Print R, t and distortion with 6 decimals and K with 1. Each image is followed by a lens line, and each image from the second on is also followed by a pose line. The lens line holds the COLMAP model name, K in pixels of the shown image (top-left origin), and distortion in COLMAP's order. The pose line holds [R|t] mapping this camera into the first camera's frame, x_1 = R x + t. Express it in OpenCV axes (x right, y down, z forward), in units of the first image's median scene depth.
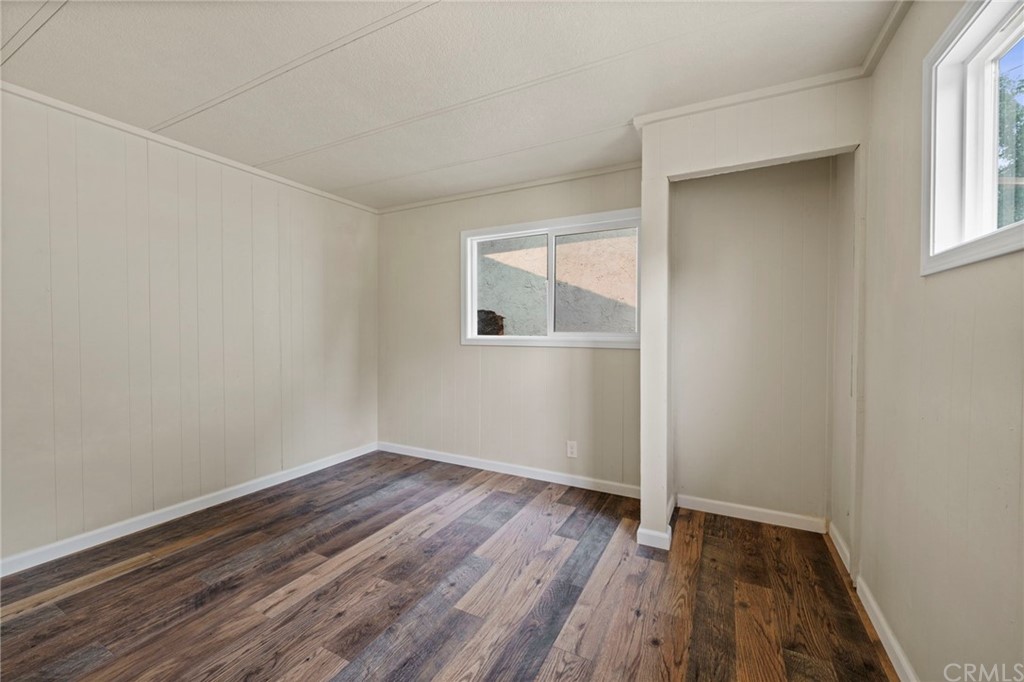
lens RADIAL K [[409.5, 0, 515.2], [0, 409.5, 338.0], [0, 0, 1]] dist [0.002655, 0.000119]
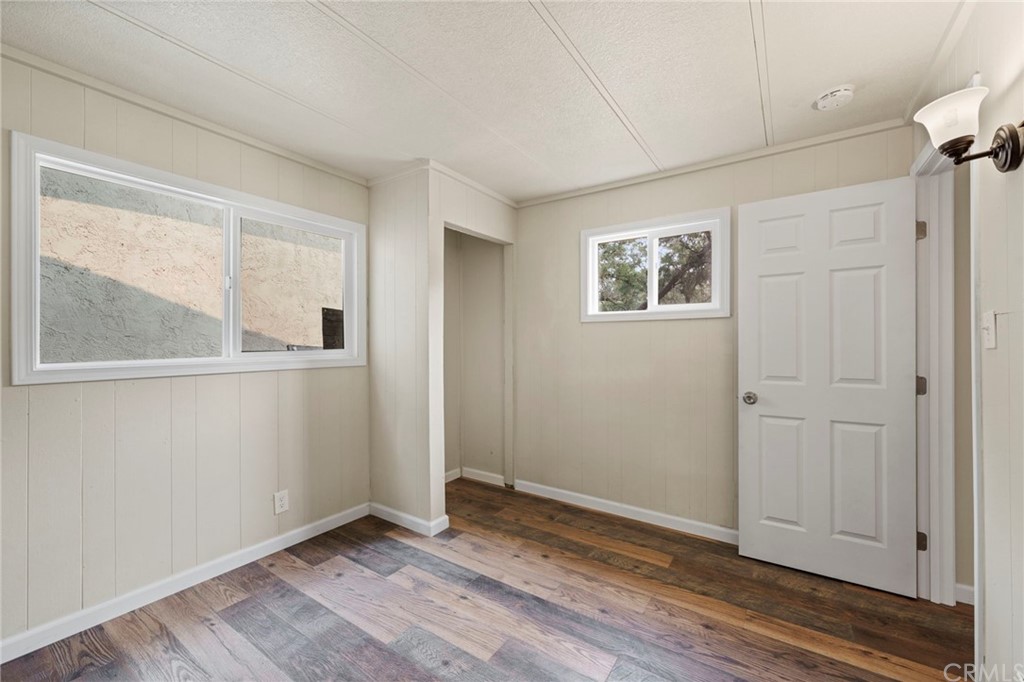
lens RADIAL K [[409.5, 0, 517.0], [0, 409.5, 337.8], [0, 0, 1]] dist [0.002655, 0.000119]
pose [[0.115851, 0.007577, 0.993238, -0.716421], [0.024162, 0.999653, -0.010444, -0.023499], [-0.992973, 0.025209, 0.115628, 0.565204]]
